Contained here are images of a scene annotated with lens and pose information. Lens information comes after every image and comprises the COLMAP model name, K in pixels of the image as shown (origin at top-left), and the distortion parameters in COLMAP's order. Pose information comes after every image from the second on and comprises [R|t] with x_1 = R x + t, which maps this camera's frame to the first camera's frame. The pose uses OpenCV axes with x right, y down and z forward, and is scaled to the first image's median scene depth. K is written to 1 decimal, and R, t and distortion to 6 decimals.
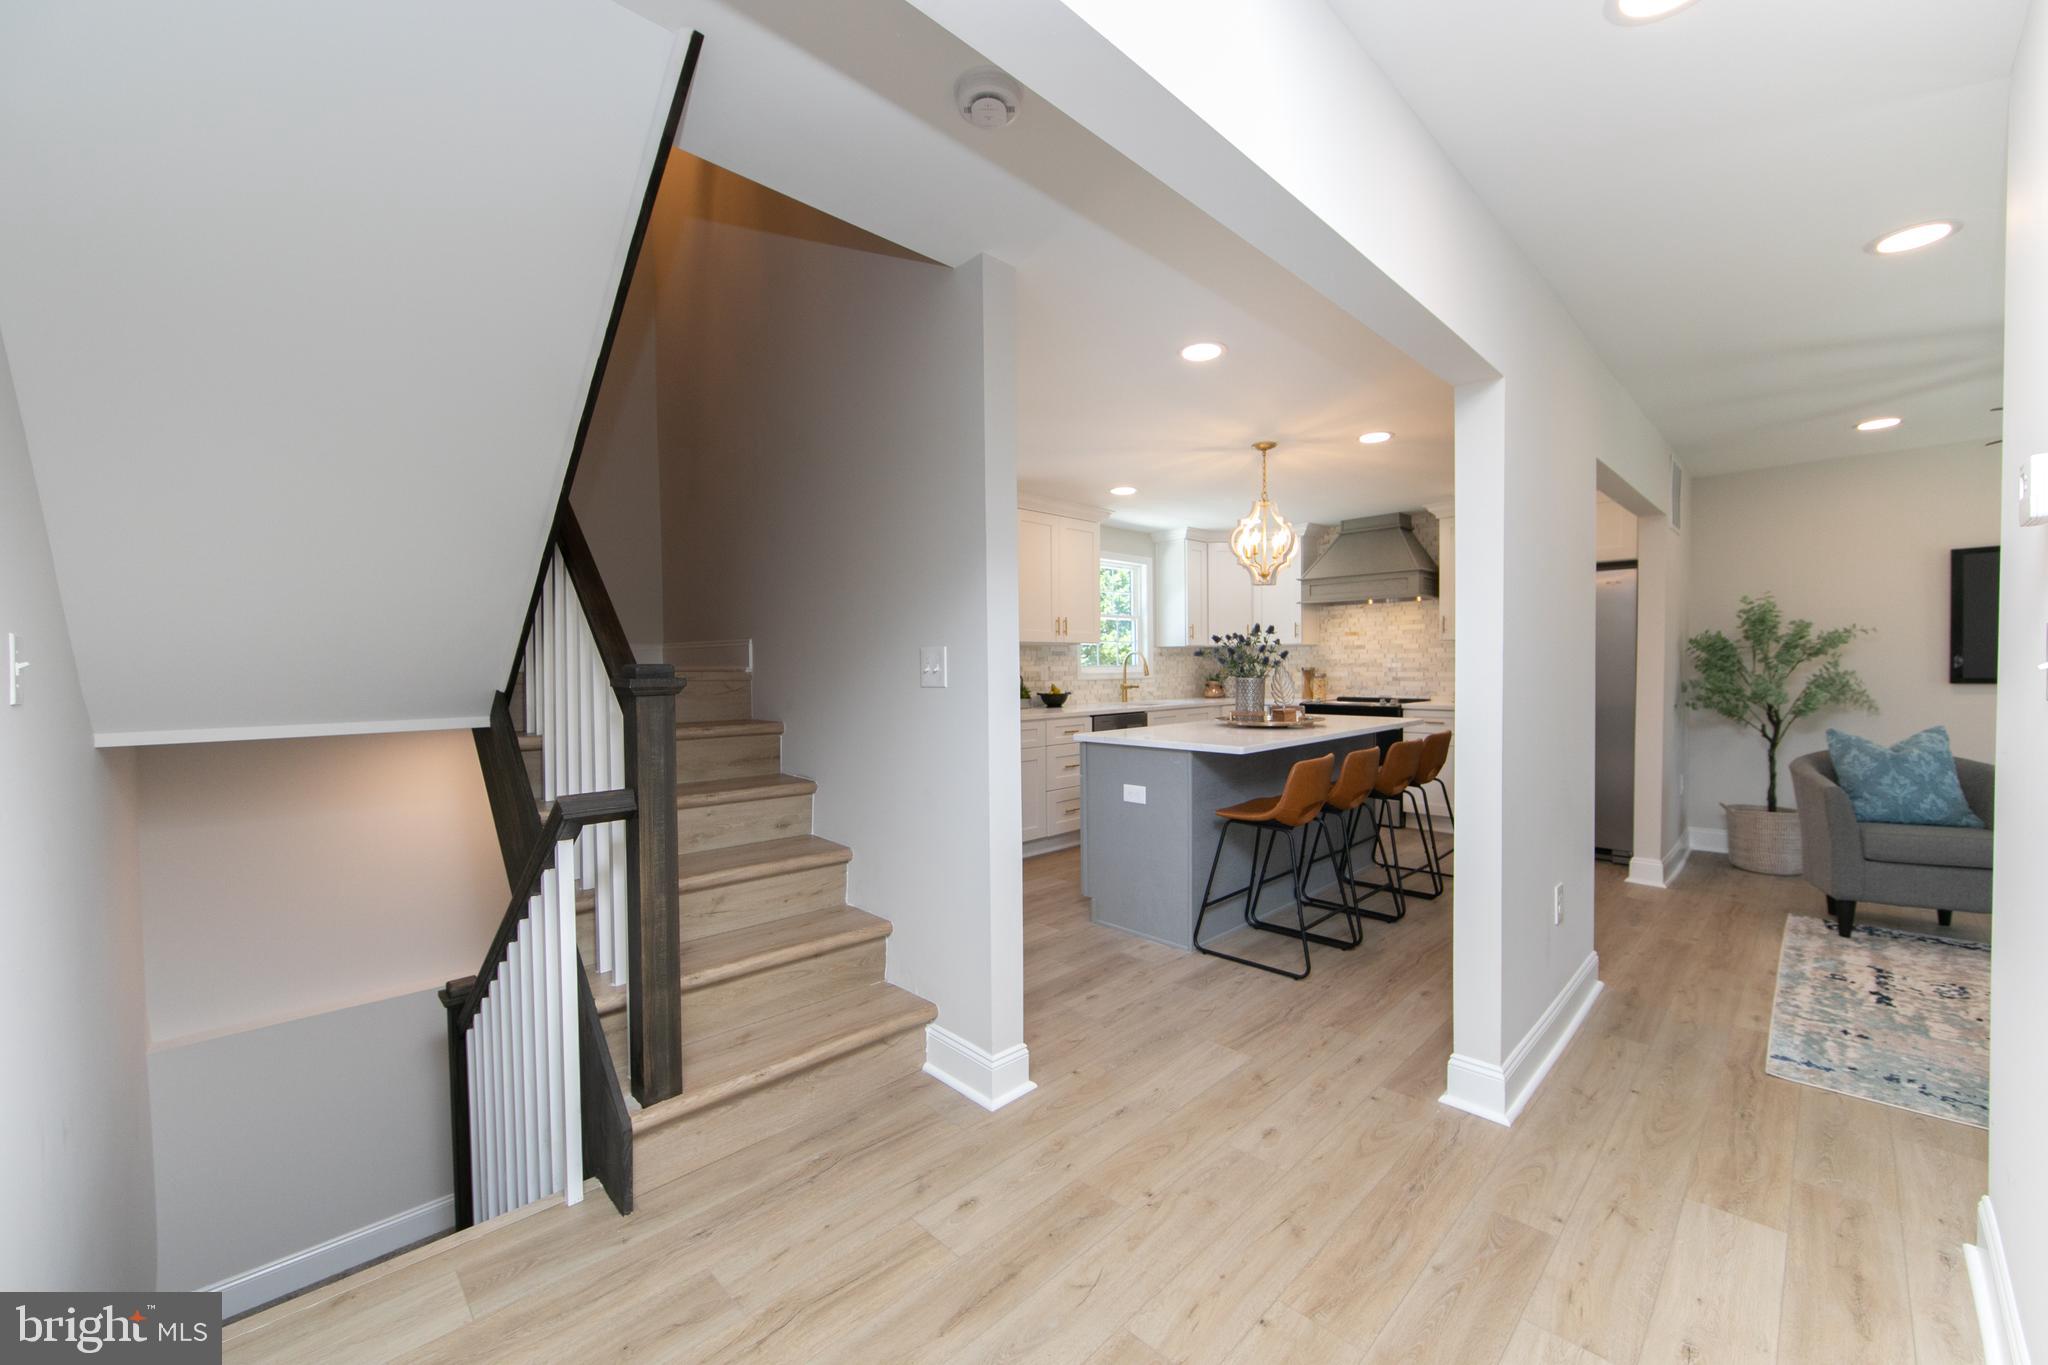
lens RADIAL K [[804.3, 0, 1025.2], [0, 804.3, 685.4], [0, 0, 1]] dist [-0.006458, 0.000731]
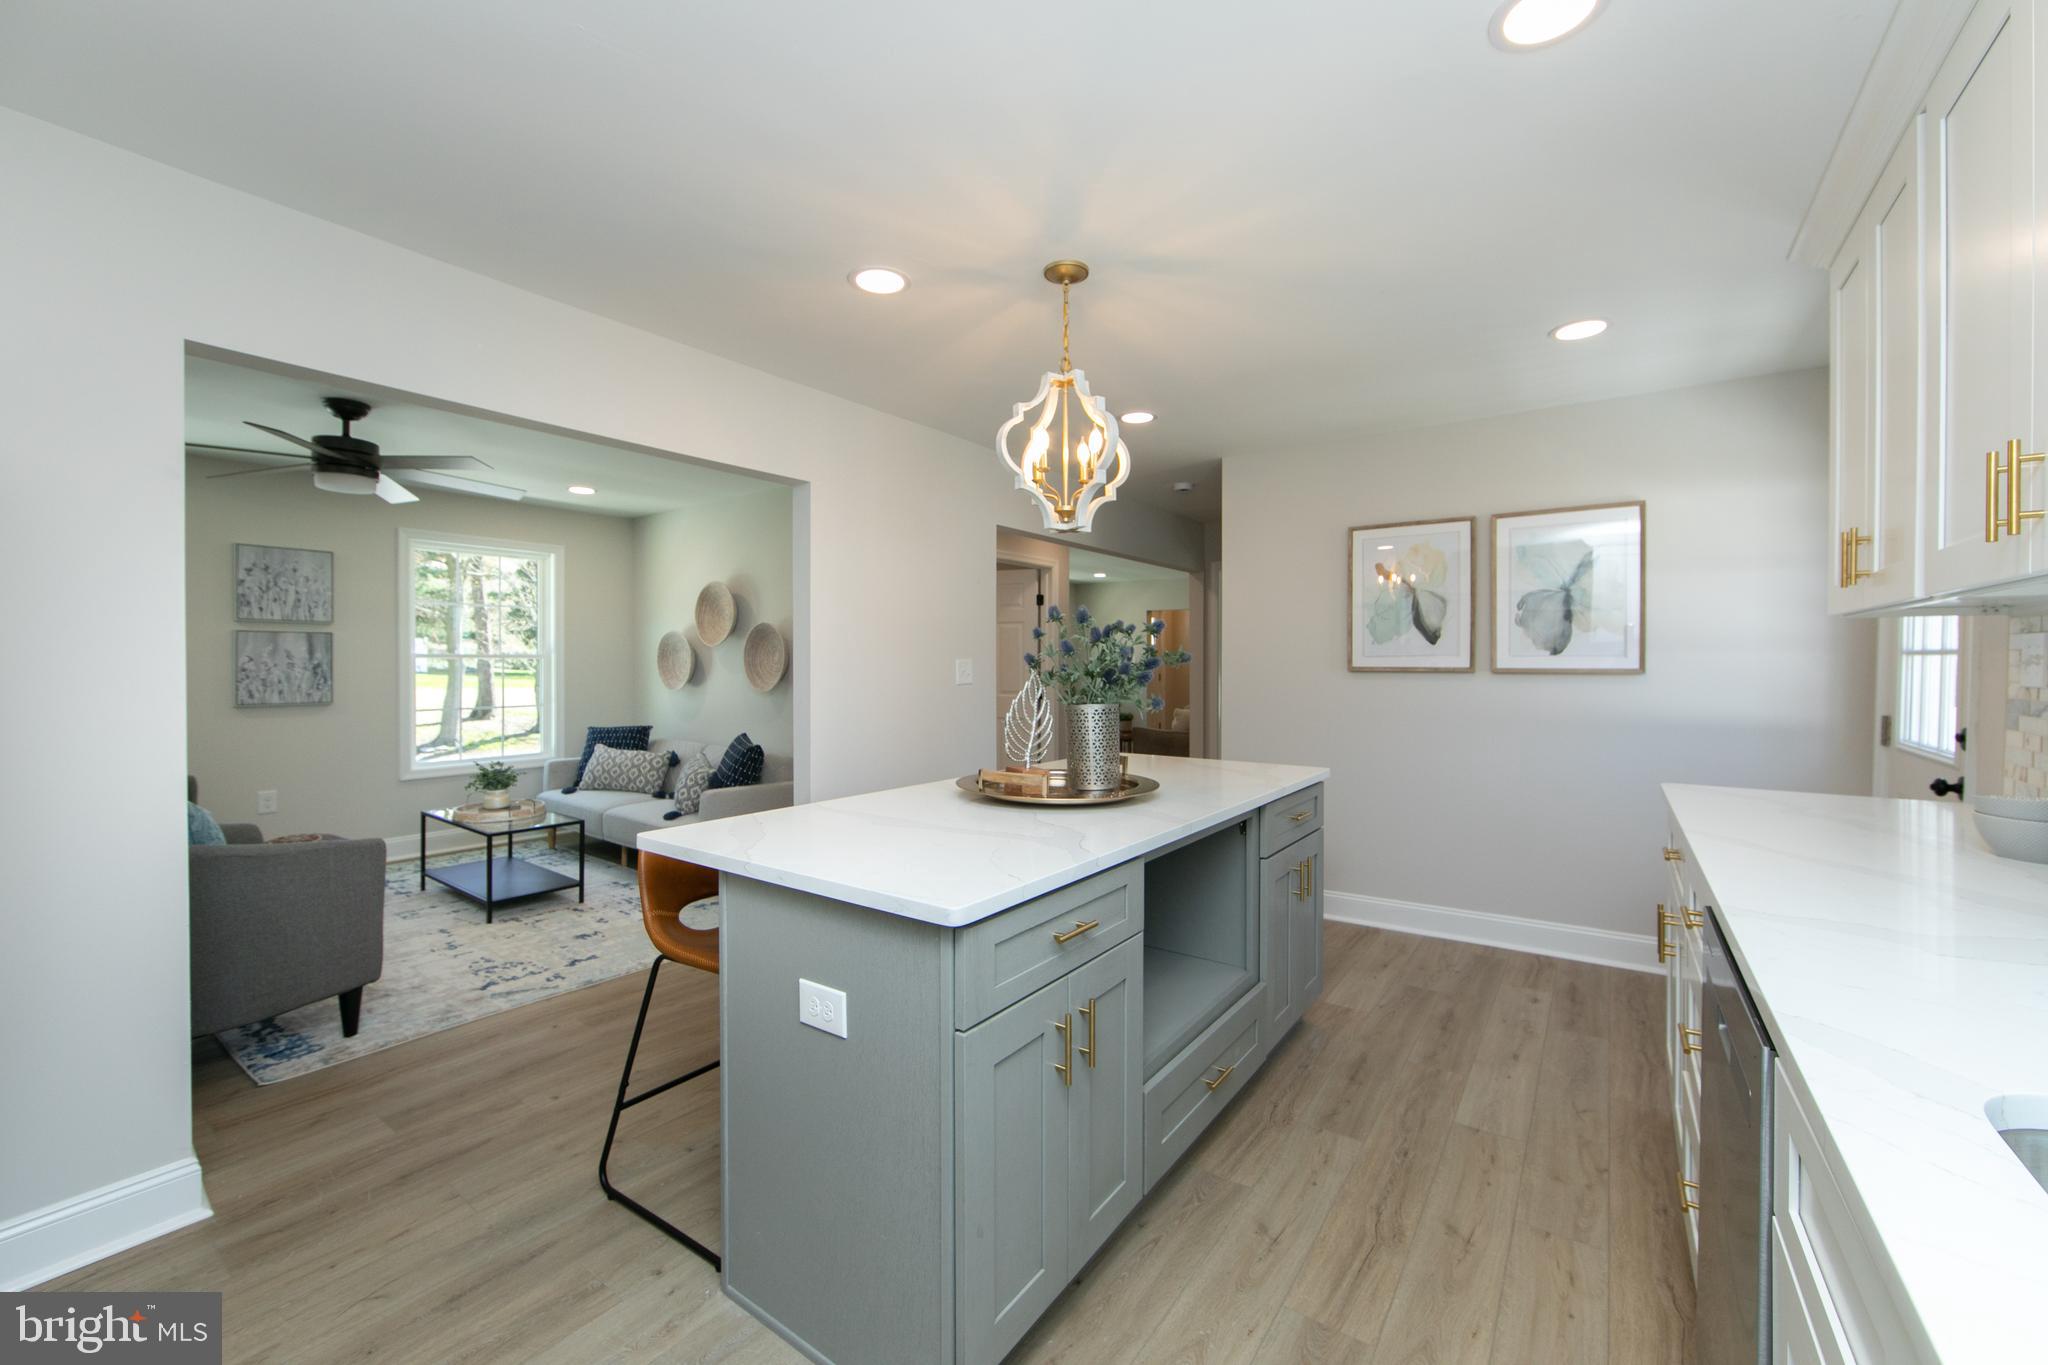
lens RADIAL K [[804.3, 0, 1016.9], [0, 804.3, 669.0], [0, 0, 1]] dist [-0.006458, 0.000731]
pose [[-0.986993, 0.009511, -0.160482, 0.405679], [0.003574, 0.999300, 0.037241, -0.051542], [0.160724, 0.036183, -0.986336, 1.501460]]
